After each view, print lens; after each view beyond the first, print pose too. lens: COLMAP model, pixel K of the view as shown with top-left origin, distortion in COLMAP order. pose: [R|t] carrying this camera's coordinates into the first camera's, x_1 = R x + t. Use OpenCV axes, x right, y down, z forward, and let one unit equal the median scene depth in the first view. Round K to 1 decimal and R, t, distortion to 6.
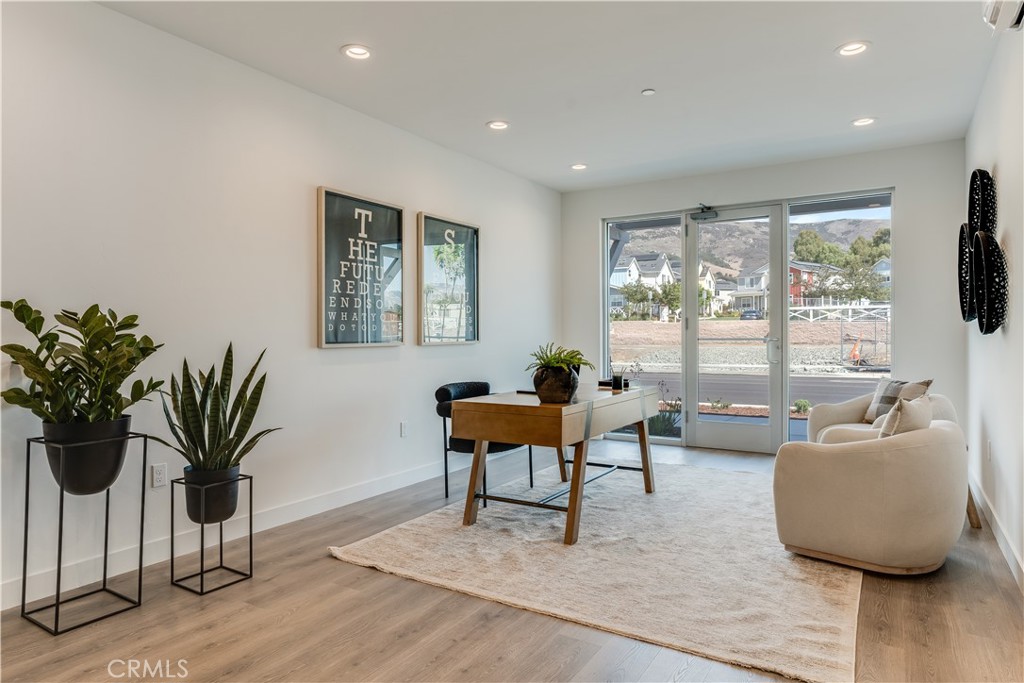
lens RADIAL K [[616.5, 0, 522.1], [0, 616.5, 334.2], [0, 0, 1]] dist [-0.003243, -0.001141]
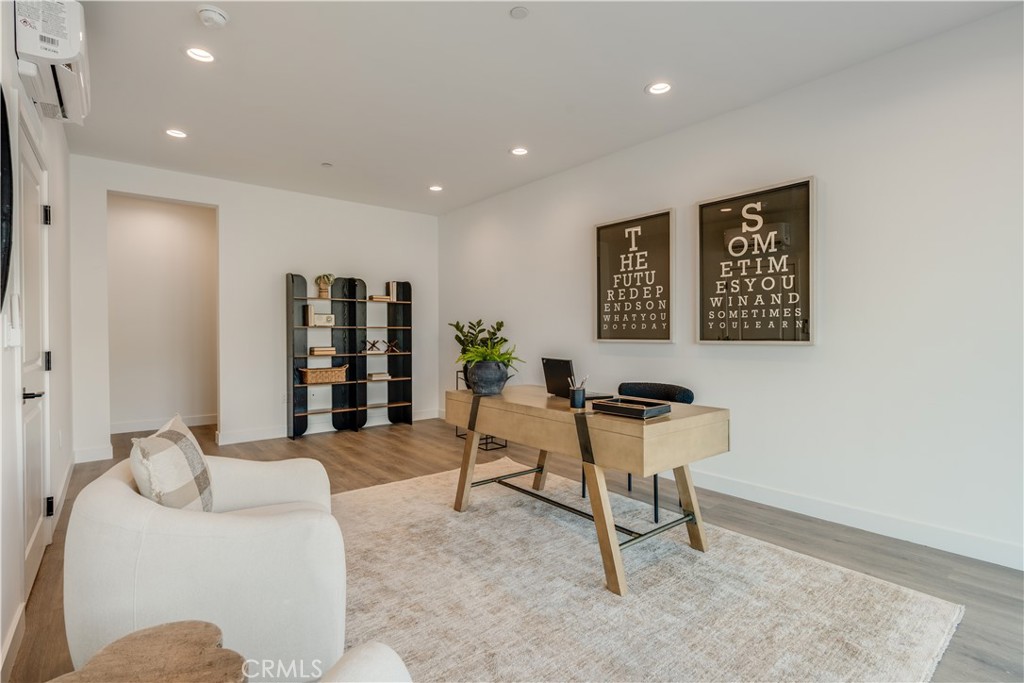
lens RADIAL K [[496.2, 0, 512.4], [0, 496.2, 338.9], [0, 0, 1]] dist [-0.012381, 0.000109]
pose [[-0.342123, 0.013844, -0.939553, 0.735681], [0.001733, 0.999899, 0.014103, -0.000622], [0.939654, 0.003197, -0.342112, 1.124472]]
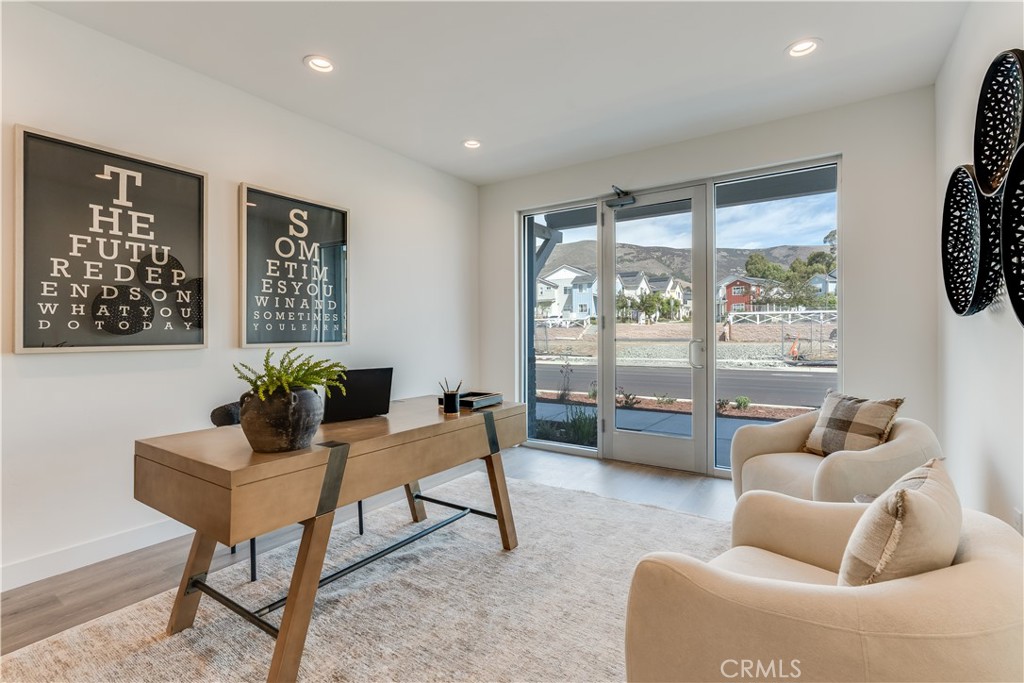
lens RADIAL K [[466.4, 0, 518.2], [0, 466.4, 329.9], [0, 0, 1]] dist [-0.010682, 0.003853]
pose [[0.999208, 0.000285, -0.039797, 0.250917], [-0.000615, 0.999965, -0.008296, -0.000670], [0.039793, 0.008314, 0.999173, 0.460644]]
